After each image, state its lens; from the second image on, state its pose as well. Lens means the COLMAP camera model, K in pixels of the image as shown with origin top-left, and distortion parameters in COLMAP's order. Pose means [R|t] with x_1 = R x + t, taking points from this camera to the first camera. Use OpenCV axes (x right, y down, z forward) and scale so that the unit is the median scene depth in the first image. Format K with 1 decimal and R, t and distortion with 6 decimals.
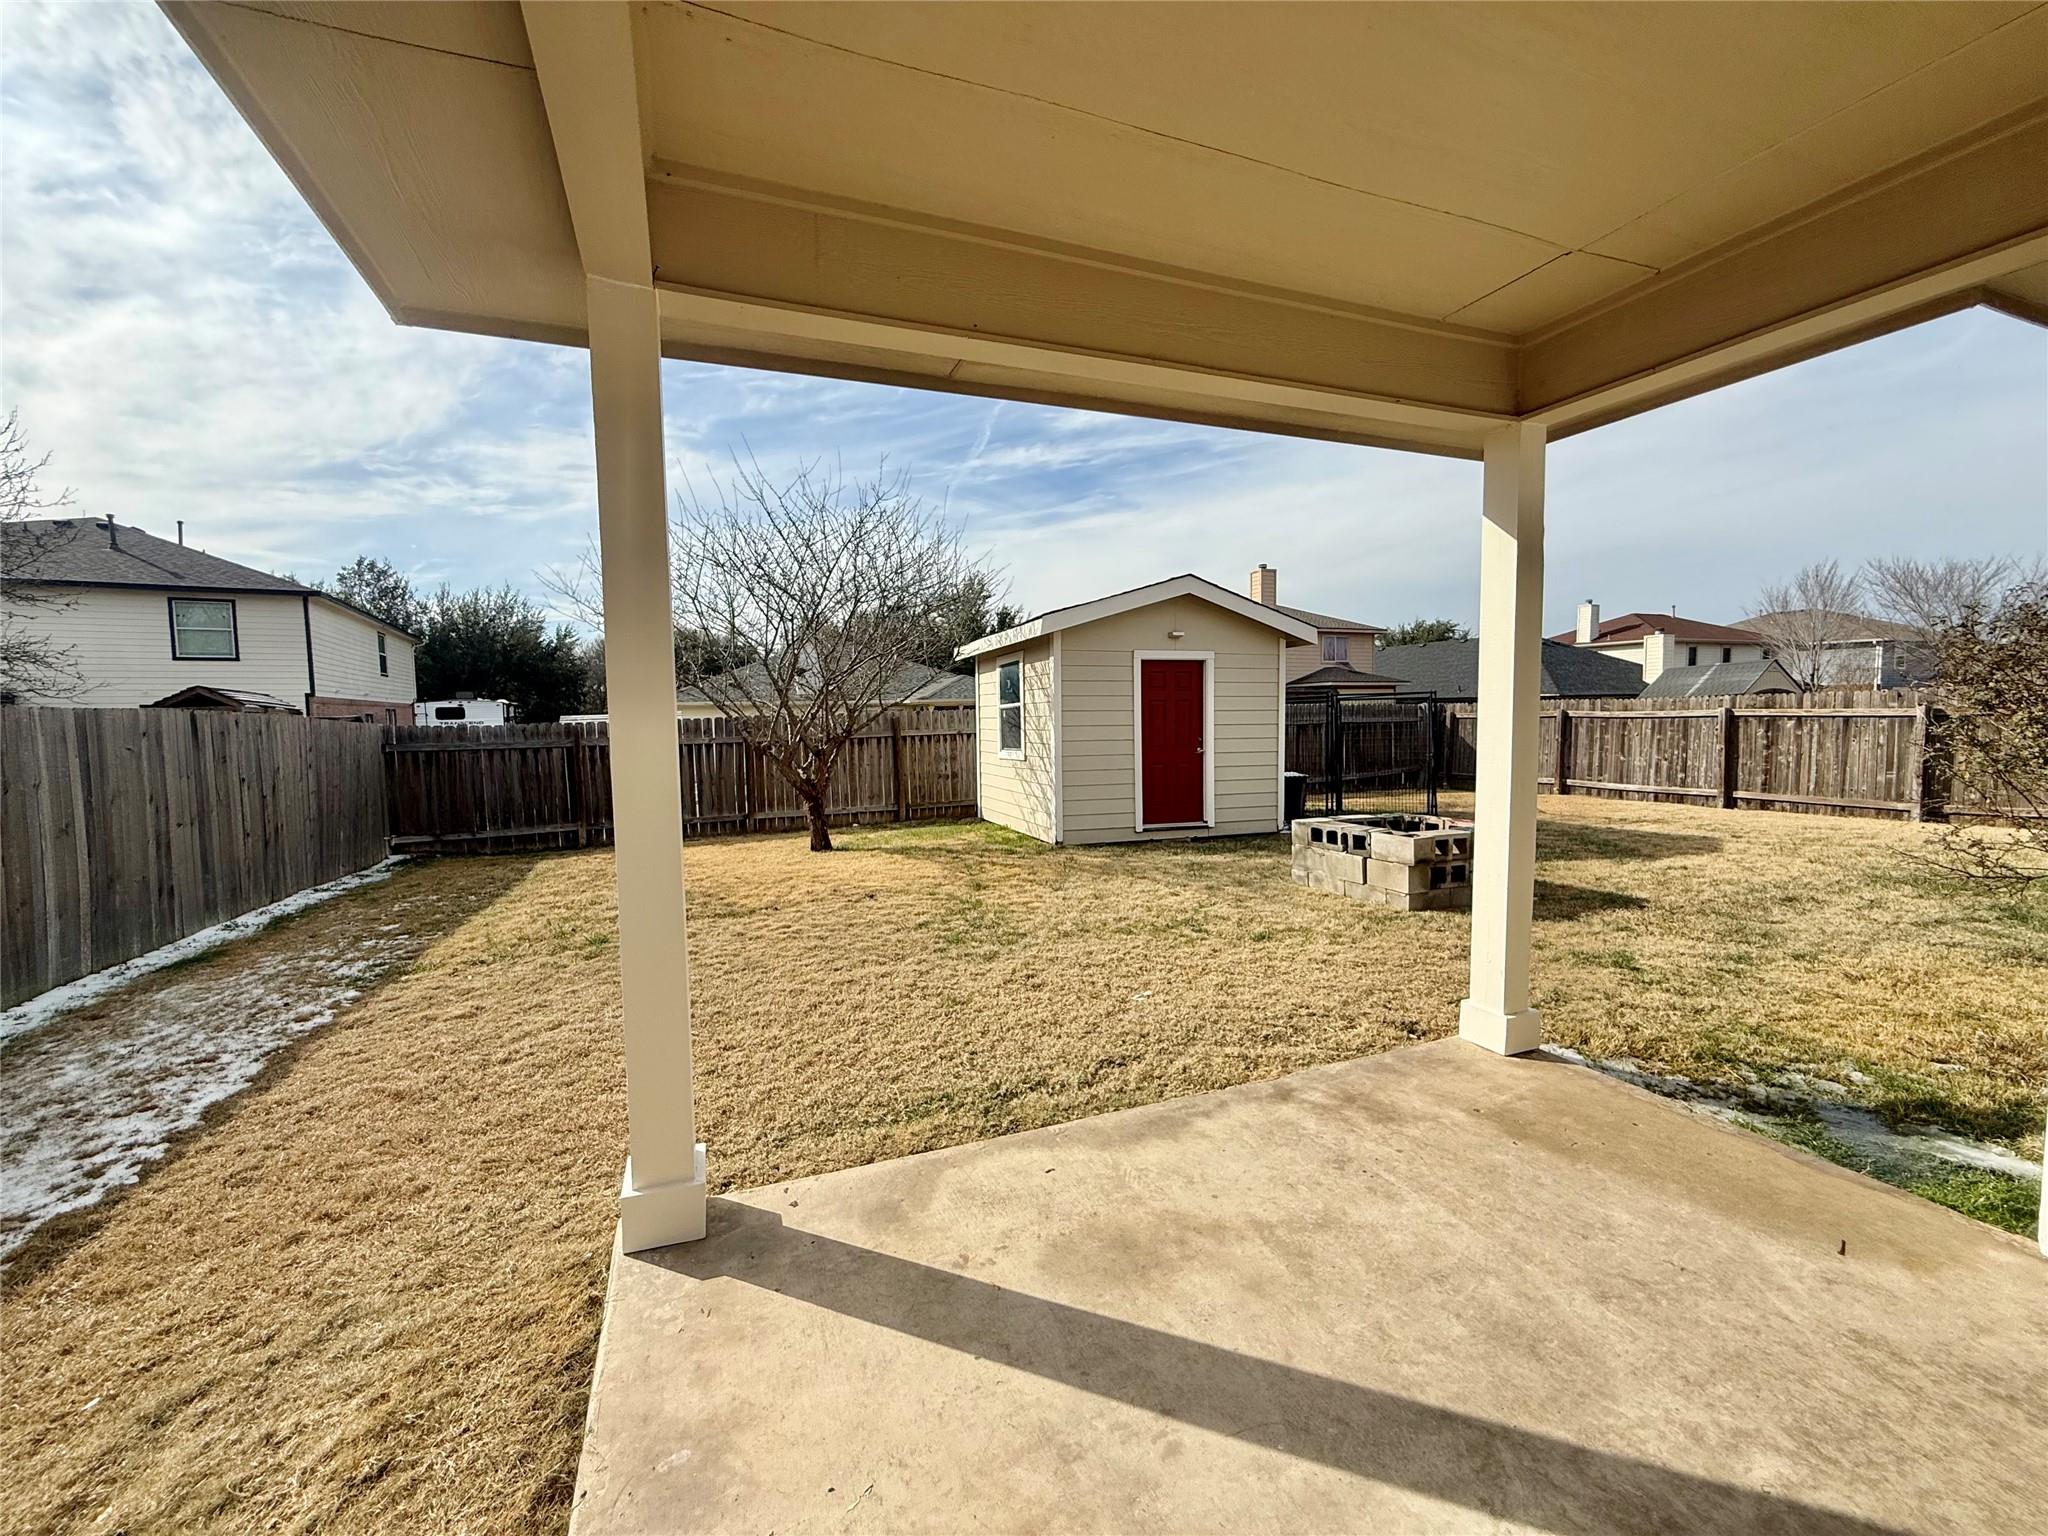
lens RADIAL K [[814.6, 0, 1019.0], [0, 814.6, 764.0], [0, 0, 1]] dist [0.000361, -0.000544]
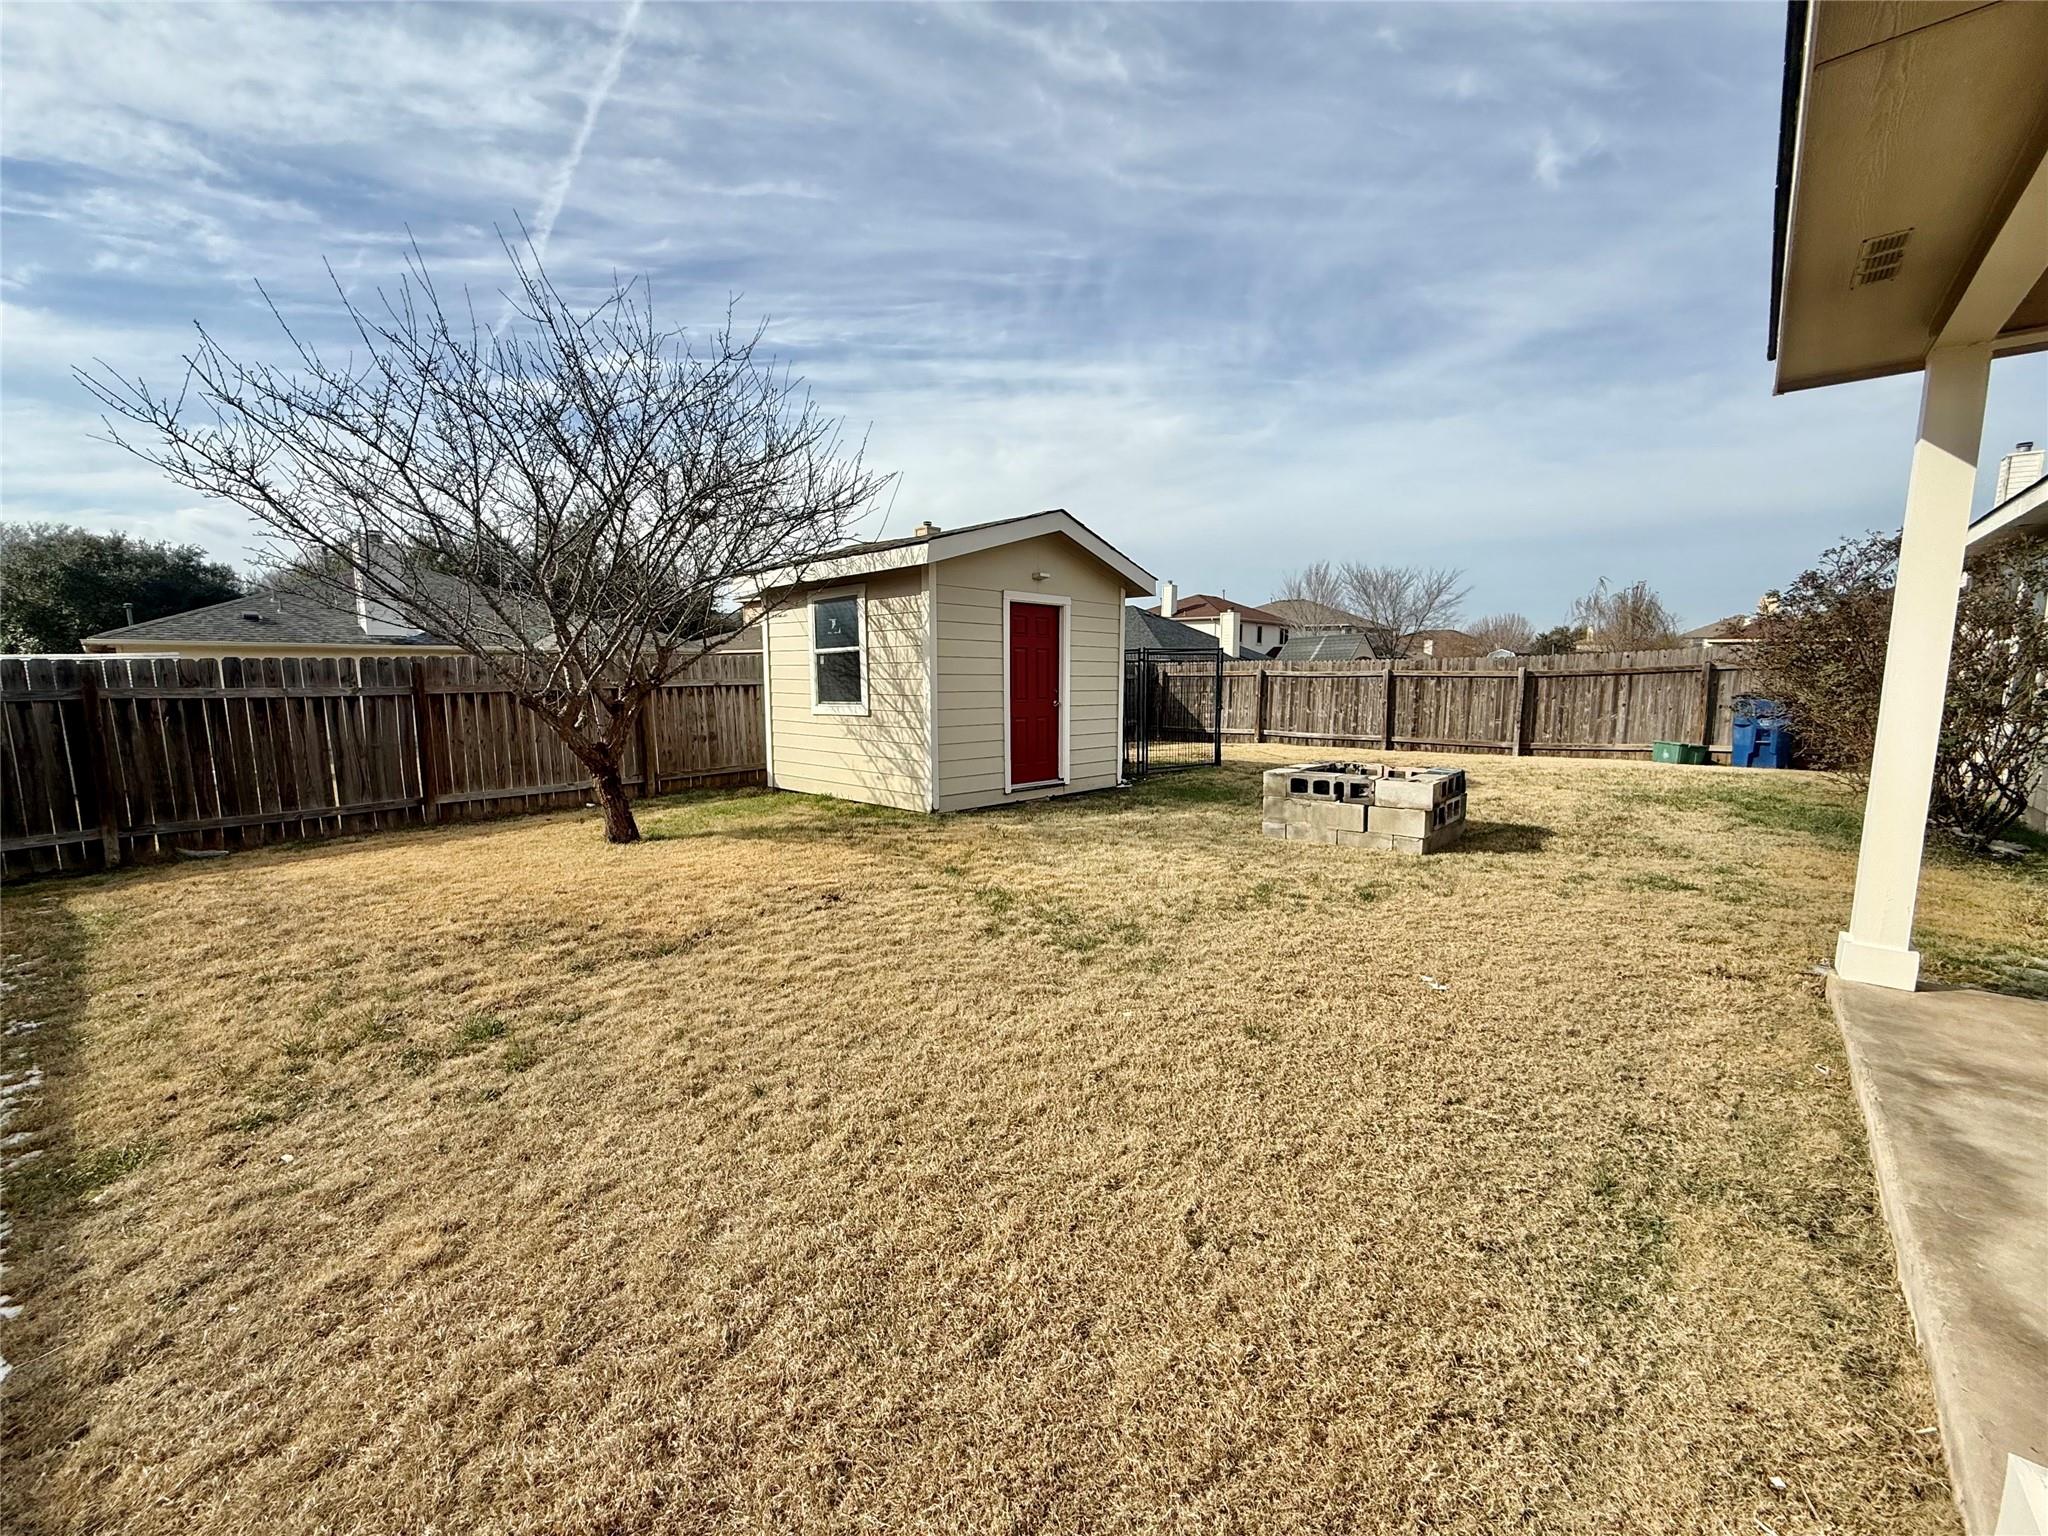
lens RADIAL K [[814.6, 0, 1019.0], [0, 814.6, 764.0], [0, 0, 1]] dist [0.000361, -0.000544]
pose [[0.889000, -0.035631, 0.456518, -0.242702], [0.013310, 0.998557, 0.052017, 0.003715], [-0.457713, -0.040167, 0.888192, 0.184341]]
